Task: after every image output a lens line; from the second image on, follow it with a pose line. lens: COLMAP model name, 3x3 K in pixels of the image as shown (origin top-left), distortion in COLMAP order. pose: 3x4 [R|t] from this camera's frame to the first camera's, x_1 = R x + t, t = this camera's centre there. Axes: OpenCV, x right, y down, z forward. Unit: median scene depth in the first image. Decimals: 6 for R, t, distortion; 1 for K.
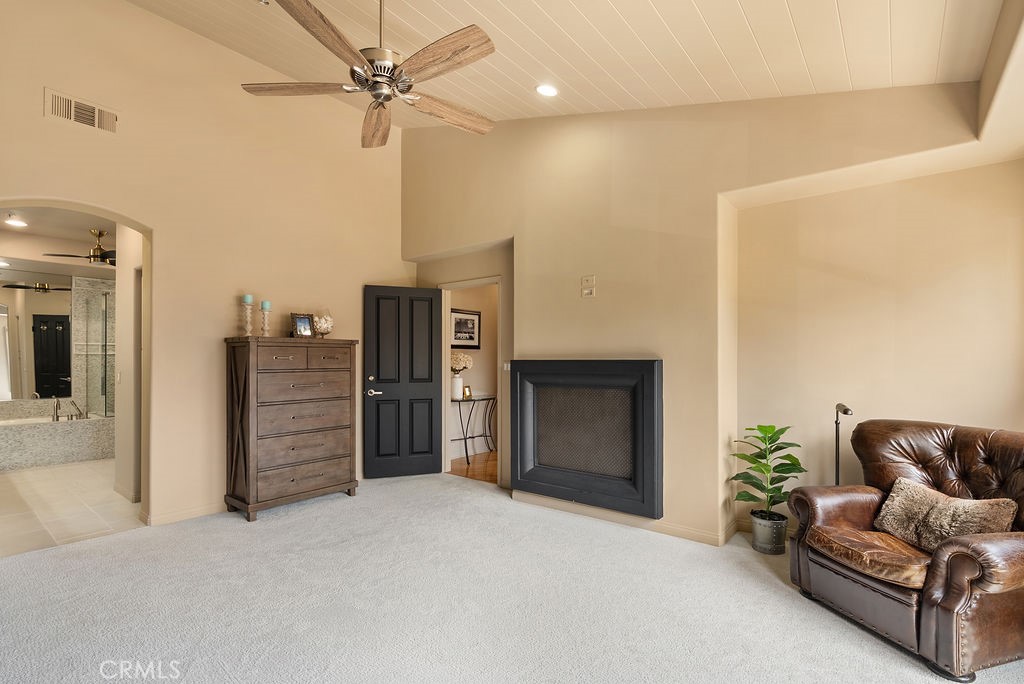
lens RADIAL K [[473.3, 0, 512.7], [0, 473.3, 359.1], [0, 0, 1]] dist [0.001431, -0.000020]
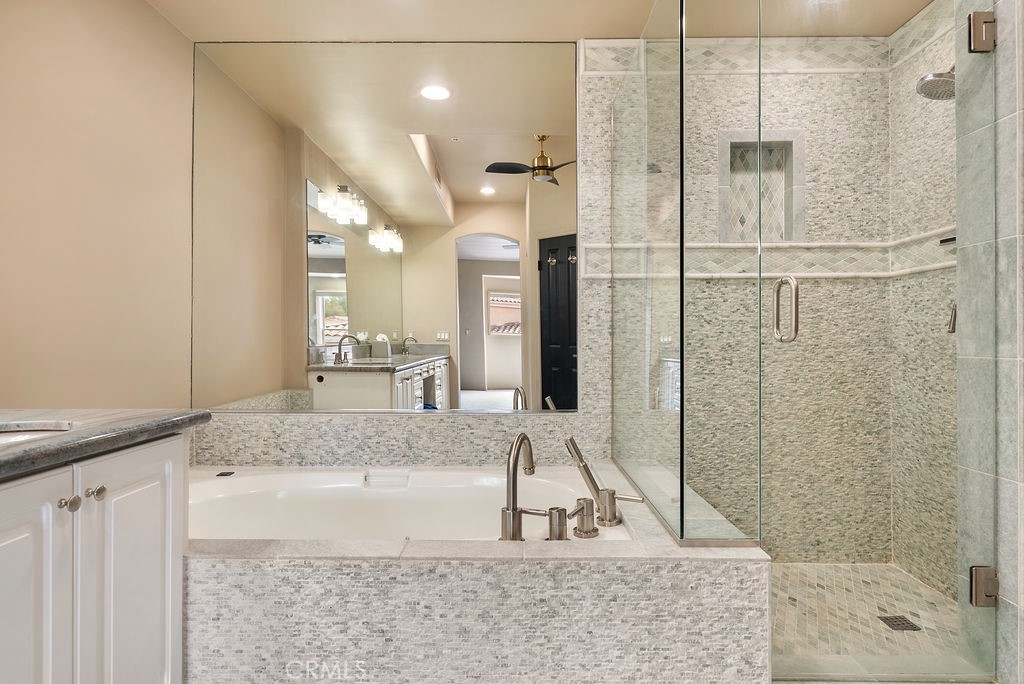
lens RADIAL K [[549.9, 0, 521.3], [0, 549.9, 338.8], [0, 0, 1]] dist [0.004098, 0.004415]
pose [[0.625570, -0.004765, -0.780154, -0.667002], [0.000976, 0.999985, -0.005325, 0.032705], [0.780168, 0.002570, 0.625565, 0.741682]]
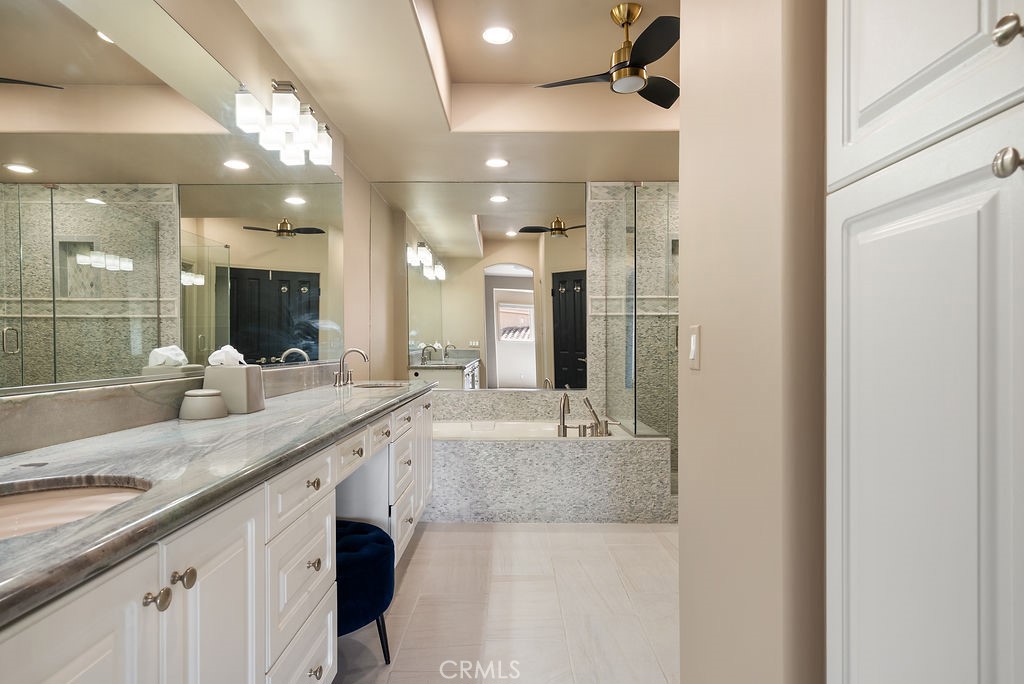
lens RADIAL K [[603.5, 0, 504.7], [0, 603.5, 342.9], [0, 0, 1]] dist [0.002686, 0.004545]
pose [[0.623136, -0.002902, -0.782108, -0.419739], [0.002265, 0.999996, -0.001906, 0.024351], [0.782110, -0.000584, 0.623140, 0.466433]]
